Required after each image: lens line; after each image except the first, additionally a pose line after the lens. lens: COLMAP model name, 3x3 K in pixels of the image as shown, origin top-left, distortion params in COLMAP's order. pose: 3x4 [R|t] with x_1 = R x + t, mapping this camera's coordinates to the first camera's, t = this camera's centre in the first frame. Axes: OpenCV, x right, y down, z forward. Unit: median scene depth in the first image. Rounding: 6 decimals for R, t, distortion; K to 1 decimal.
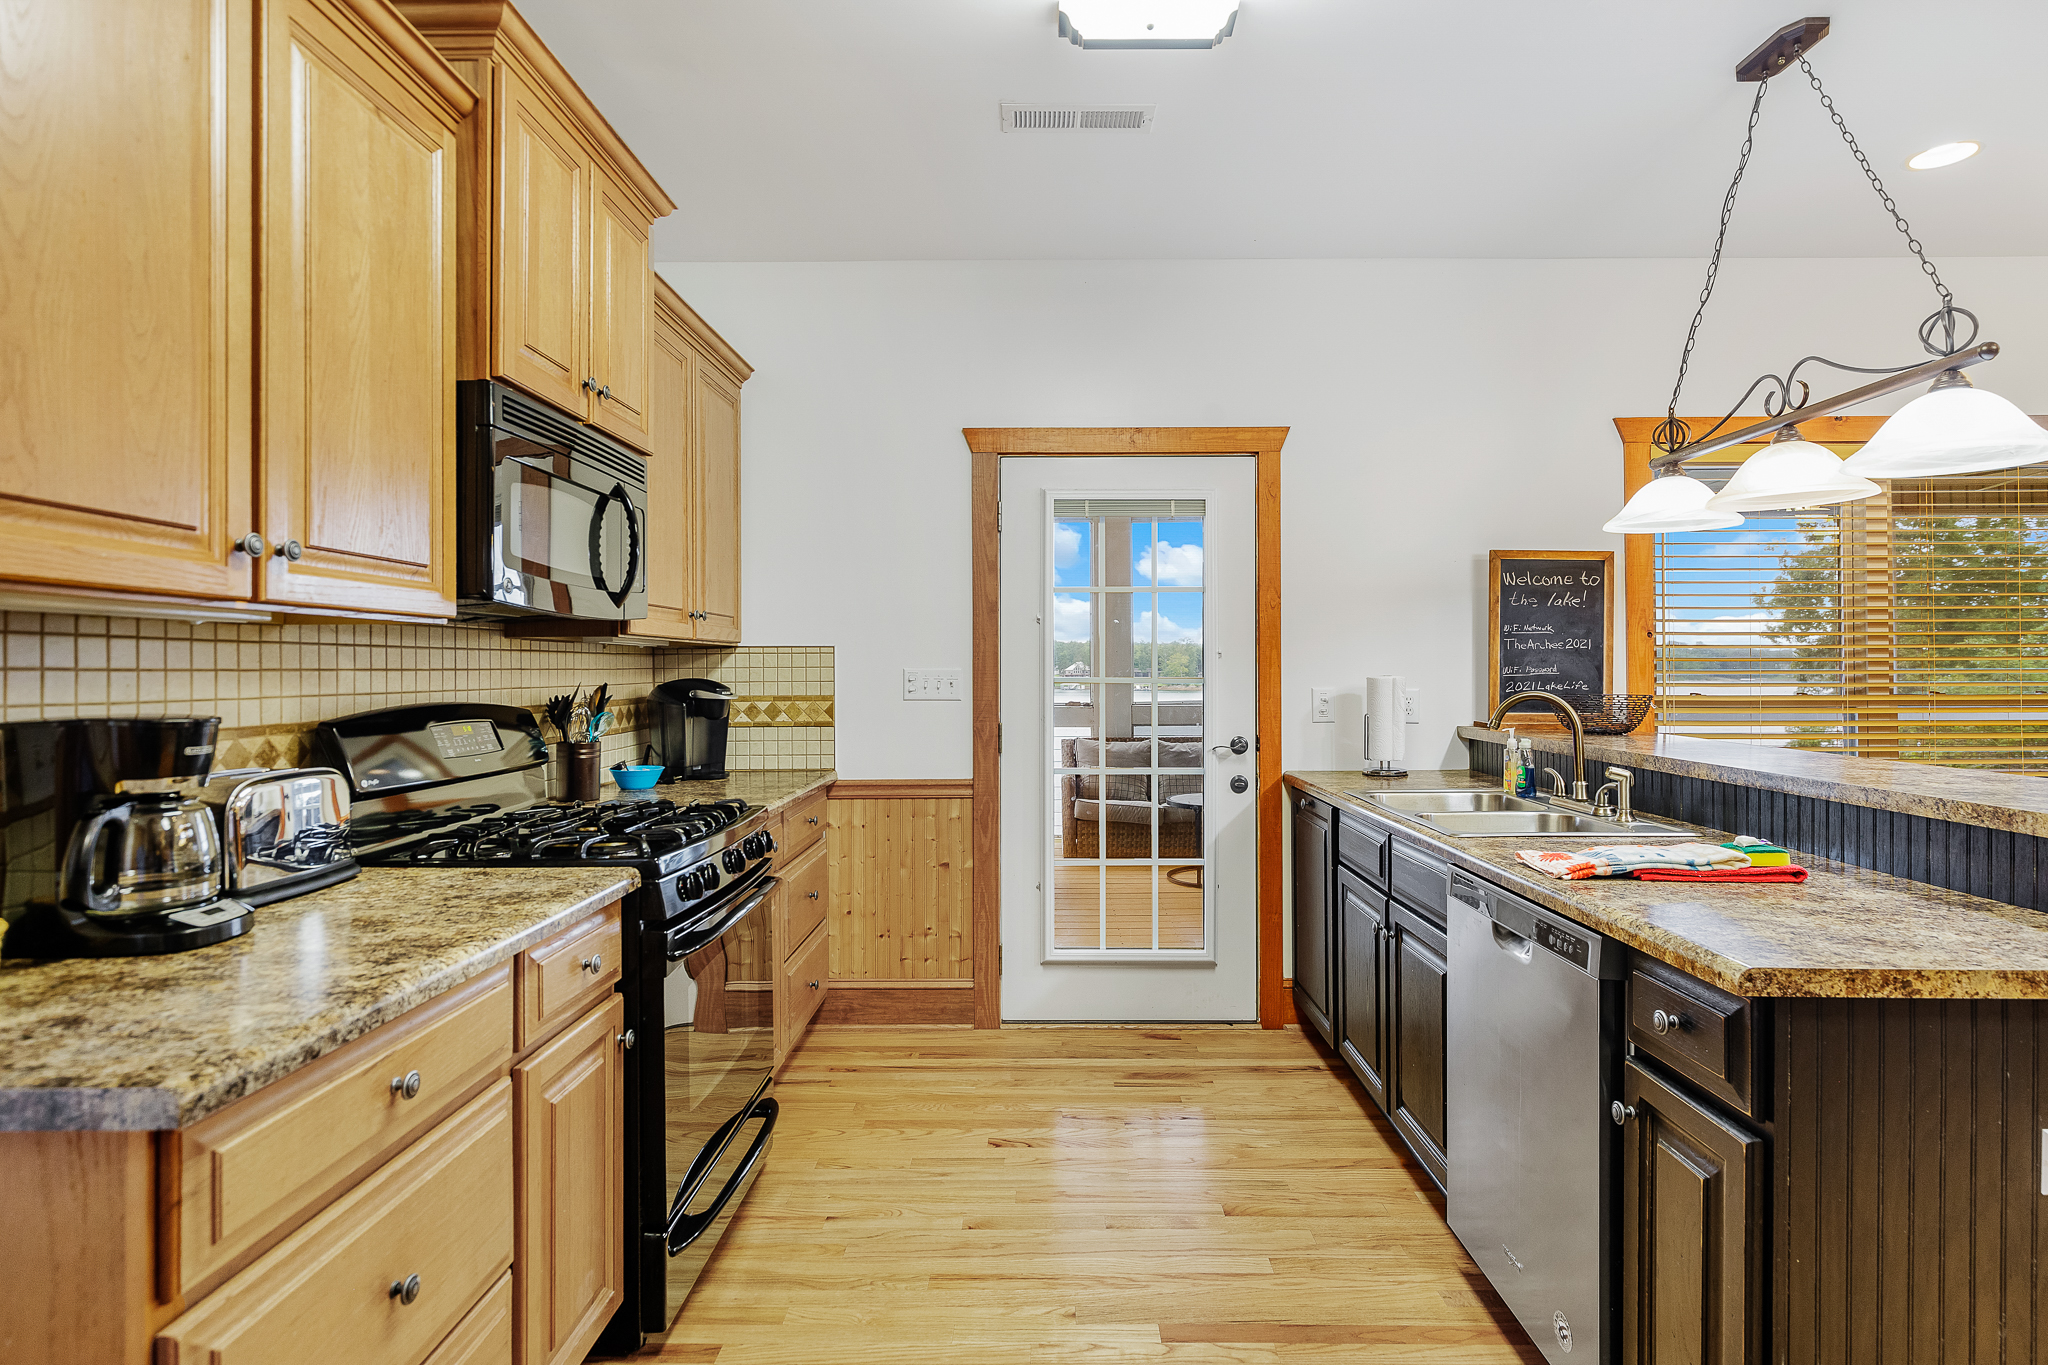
lens RADIAL K [[1041.0, 0, 1051.8], [0, 1041.0, 665.2], [0, 0, 1]] dist [0.000661, 0.000197]
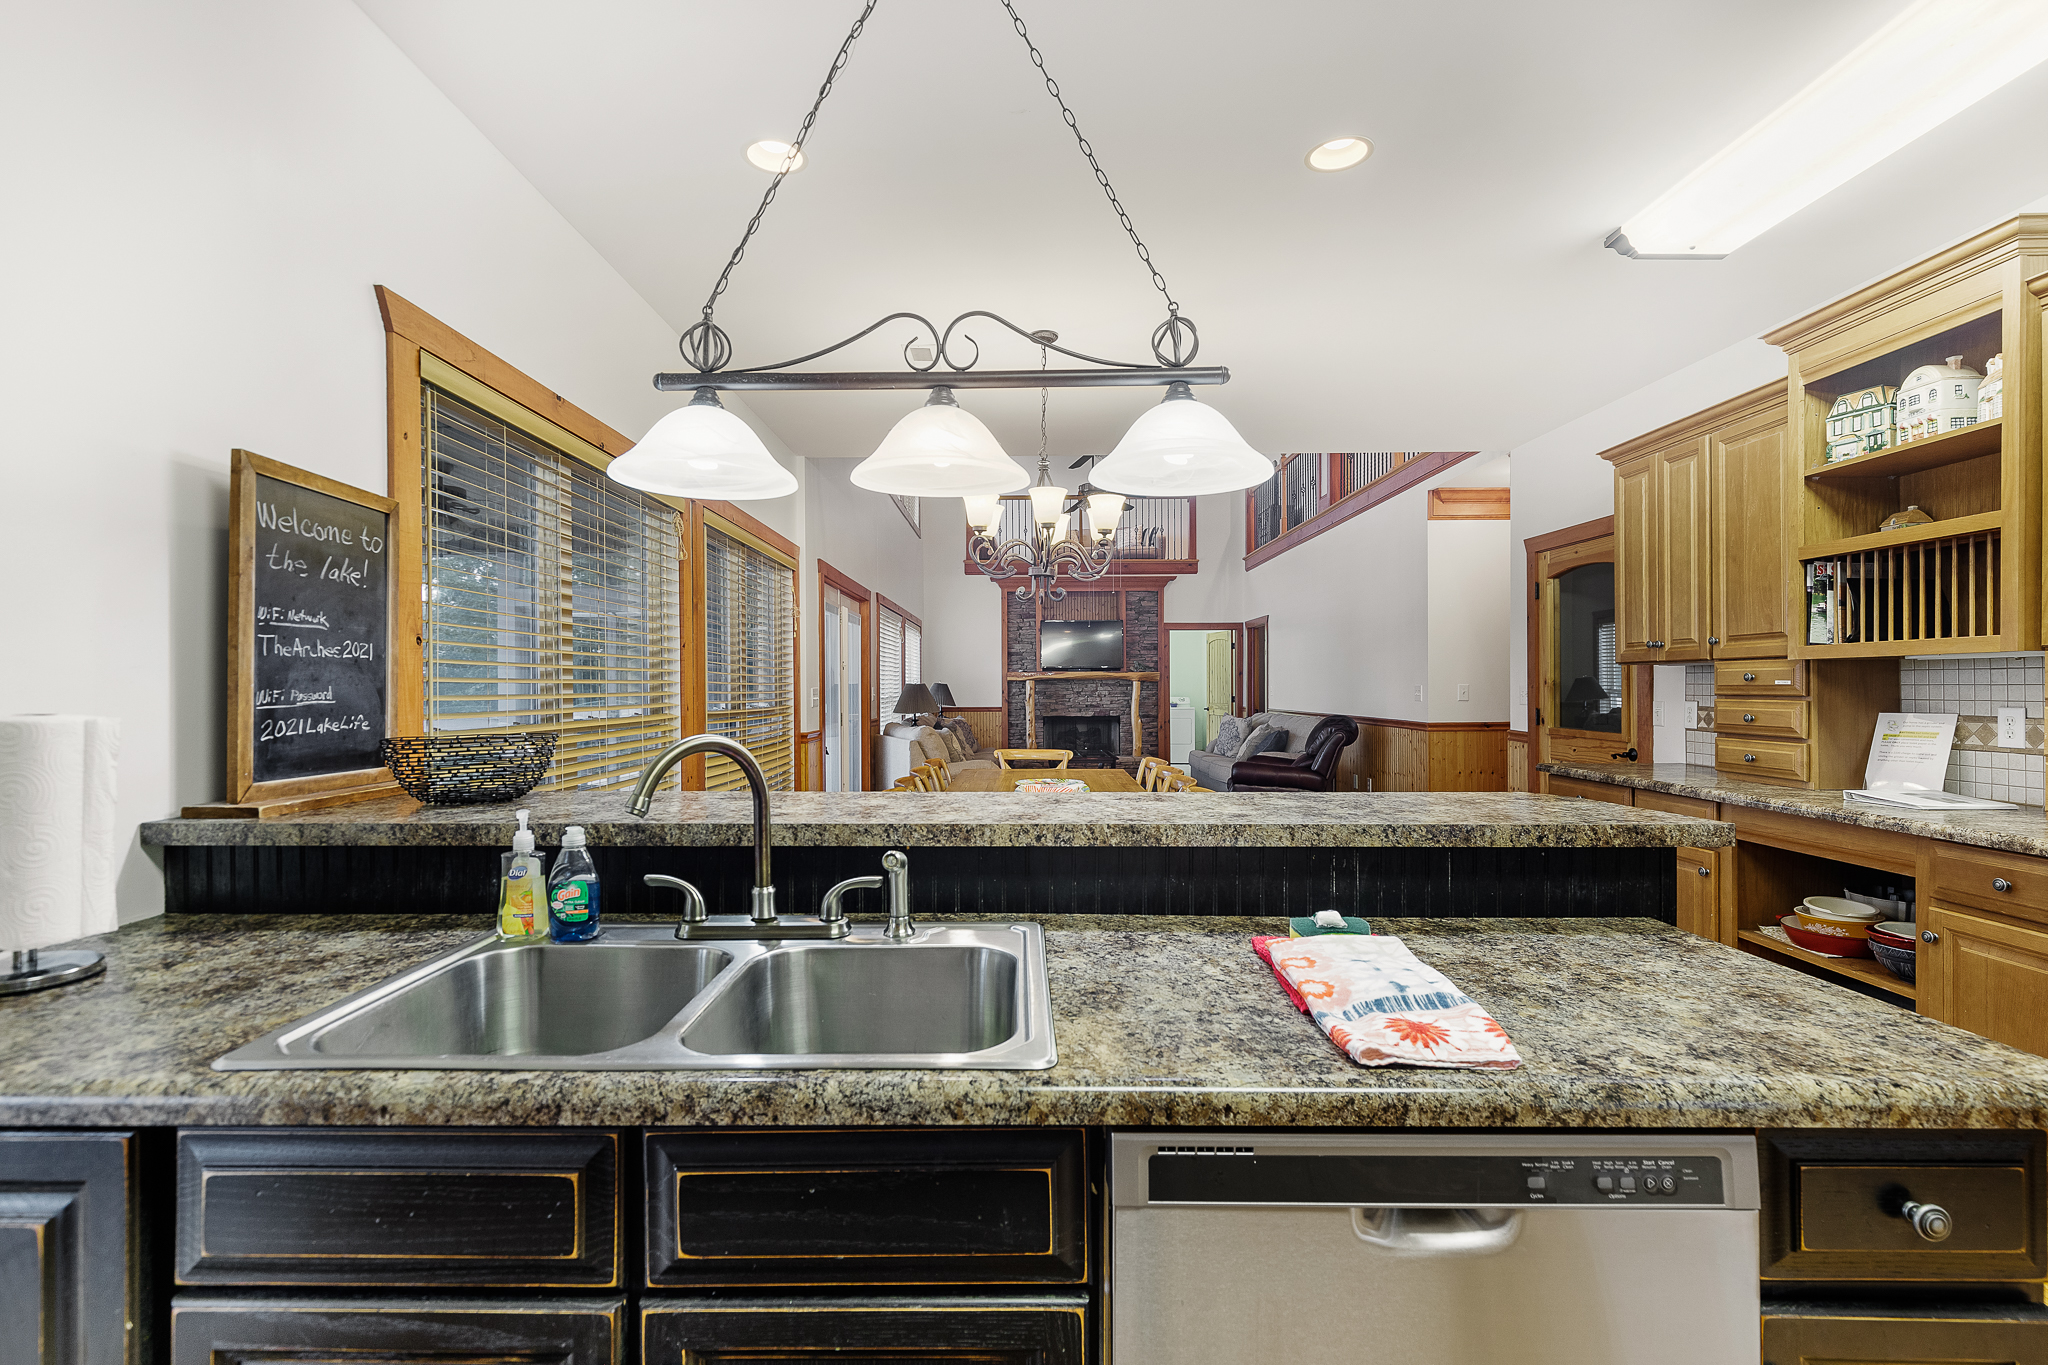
lens RADIAL K [[956.3, 0, 1015.8], [0, 956.3, 690.9], [0, 0, 1]] dist [0.000545, -0.000053]
pose [[0.009001, -0.002558, 0.999956, -0.019653], [-0.000423, 0.999997, 0.002562, 0.000417], [-0.999959, -0.000446, 0.009000, 0.634126]]
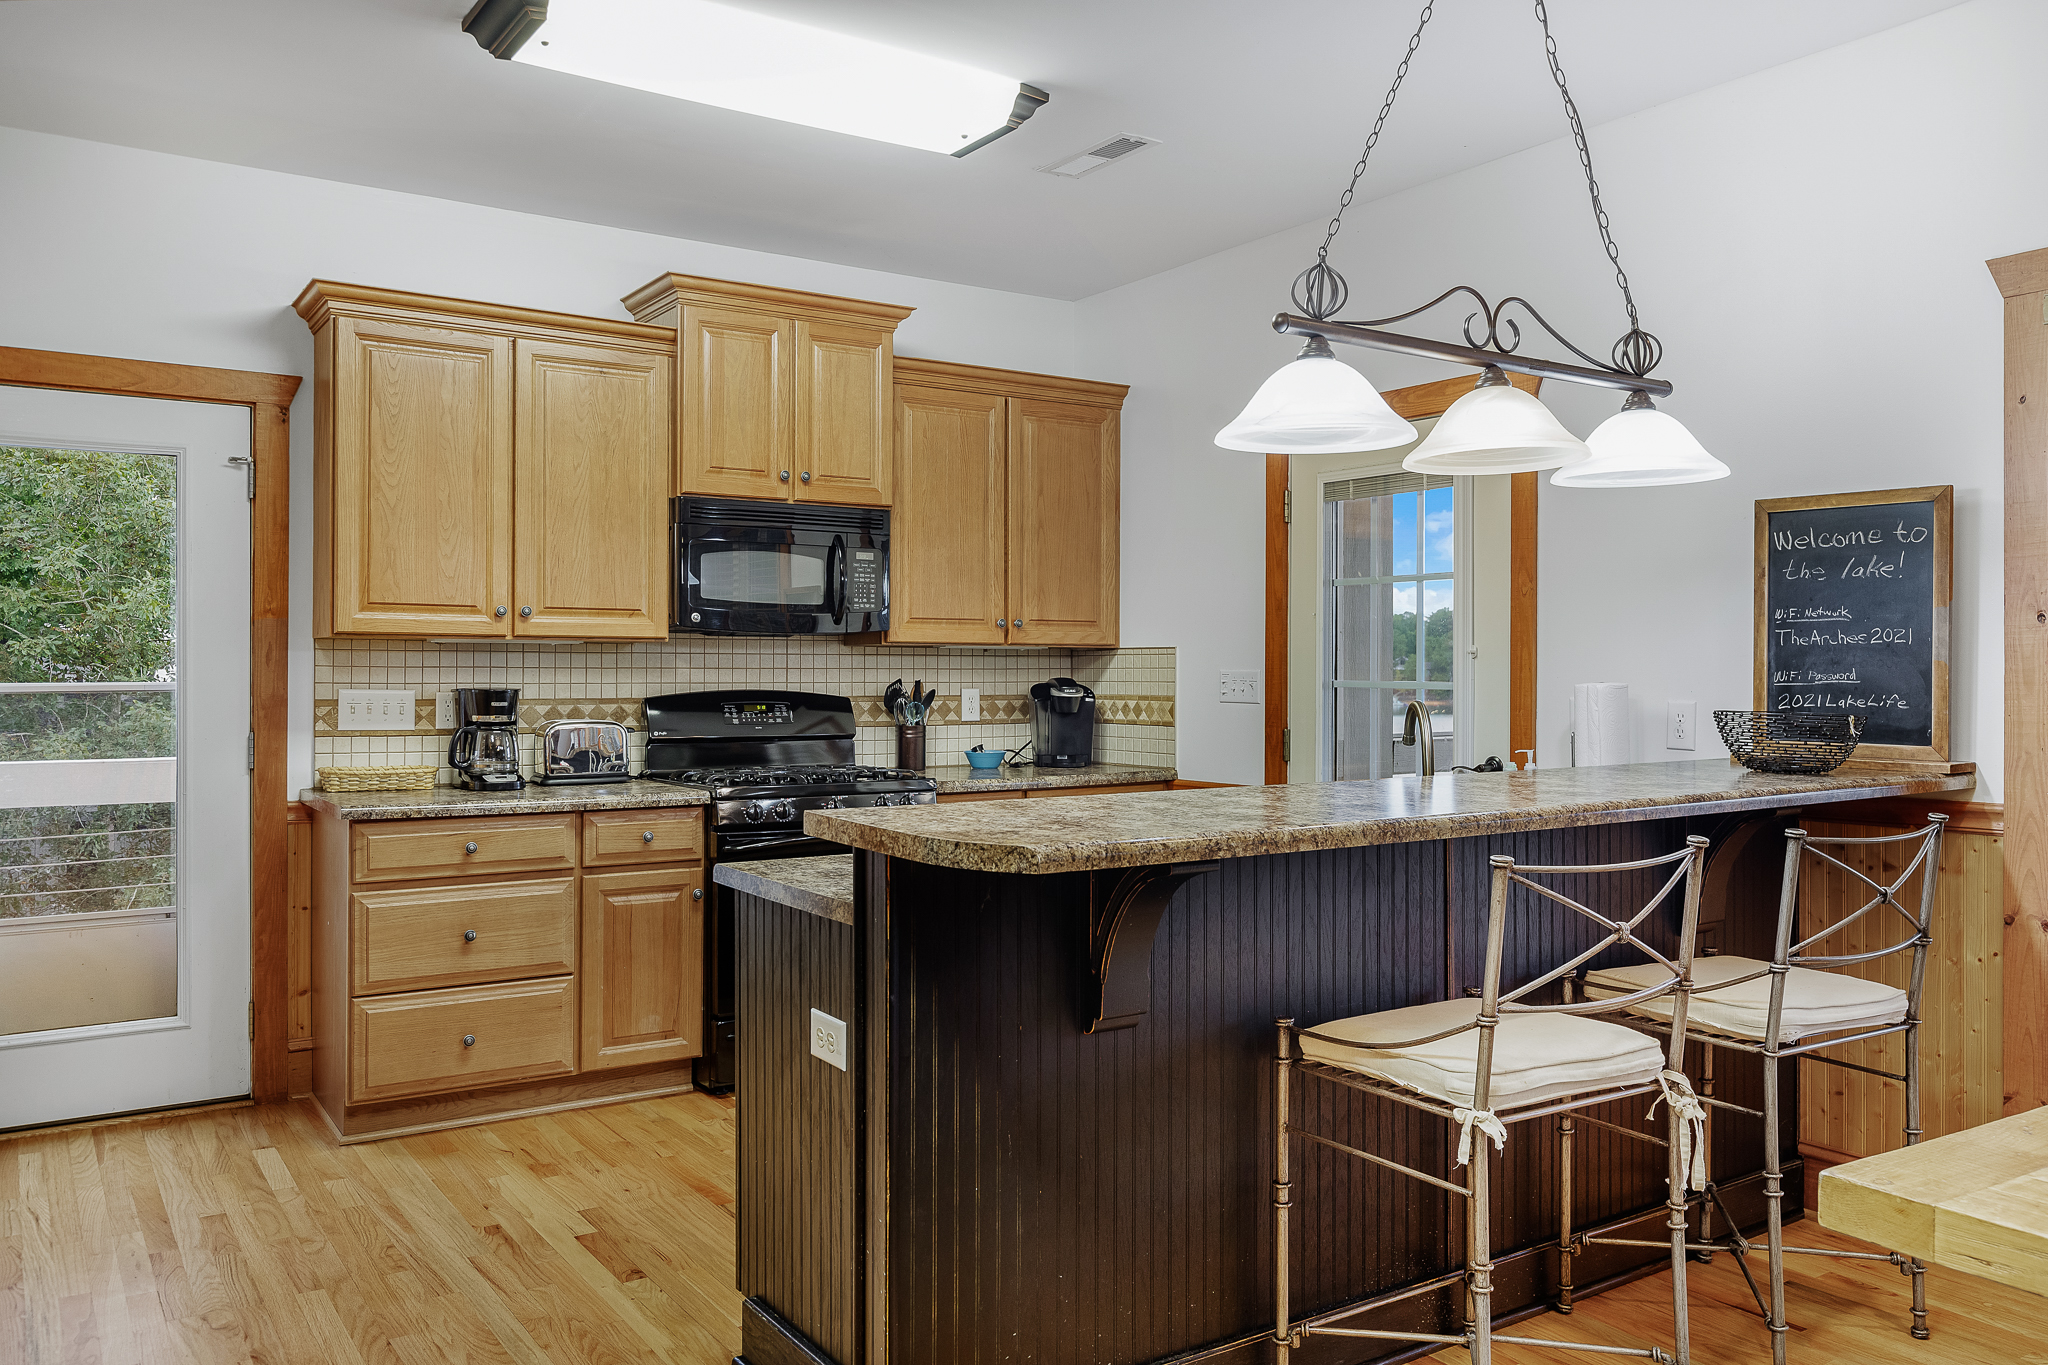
lens RADIAL K [[1567.6, 0, 1058.6], [0, 1567.6, 672.5], [0, 0, 1]] dist [0.006028, 0.001763]
pose [[0.565178, 0.005998, -0.824947, 1.012973], [-0.001540, 0.999979, 0.006216, -0.003379], [0.824967, -0.002243, 0.565176, 0.039425]]
